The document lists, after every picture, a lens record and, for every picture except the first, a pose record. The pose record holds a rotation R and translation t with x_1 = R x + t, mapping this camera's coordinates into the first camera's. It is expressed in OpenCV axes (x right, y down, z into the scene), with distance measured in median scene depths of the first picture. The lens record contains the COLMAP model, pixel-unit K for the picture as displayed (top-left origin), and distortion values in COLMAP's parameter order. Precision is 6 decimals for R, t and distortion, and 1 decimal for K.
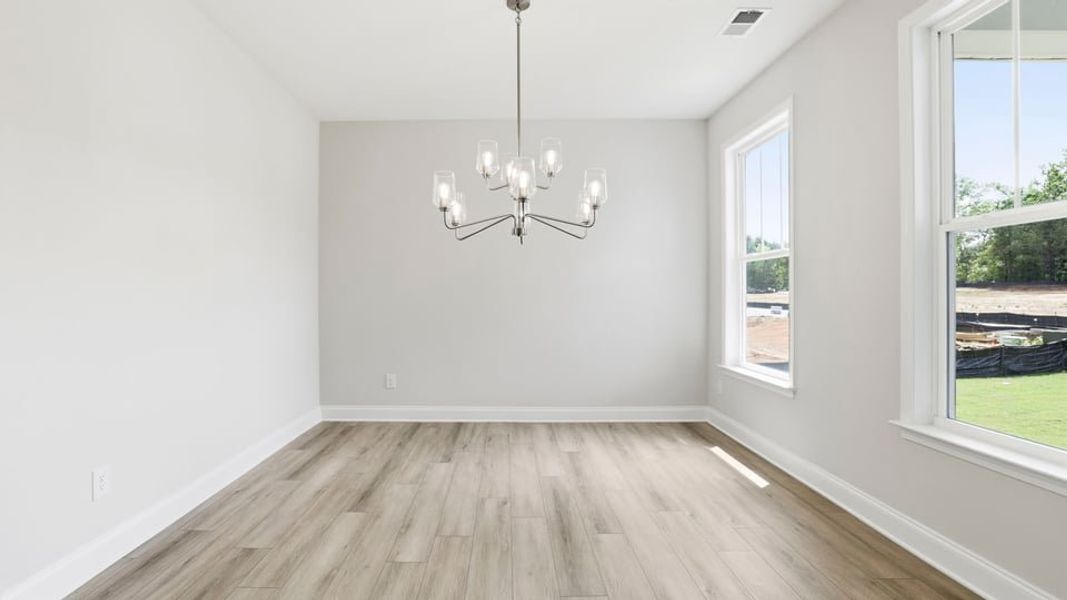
lens RADIAL K [[489.0, 0, 535.0], [0, 489.0, 292.5], [0, 0, 1]] dist [-0.002301, -0.000052]
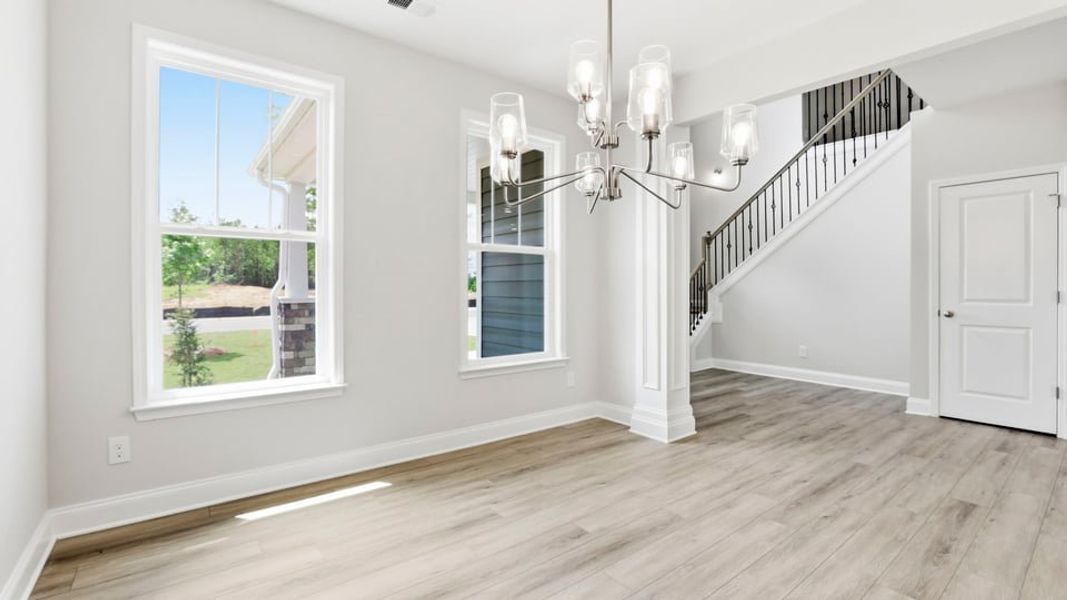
lens RADIAL K [[489.0, 0, 535.0], [0, 489.0, 292.5], [0, 0, 1]] dist [-0.002301, -0.000052]
pose [[-0.590387, -0.007810, 0.807082, -0.553493], [-0.002411, 0.999966, 0.007913, 0.023332], [-0.807117, 0.002726, -0.590386, 1.604774]]
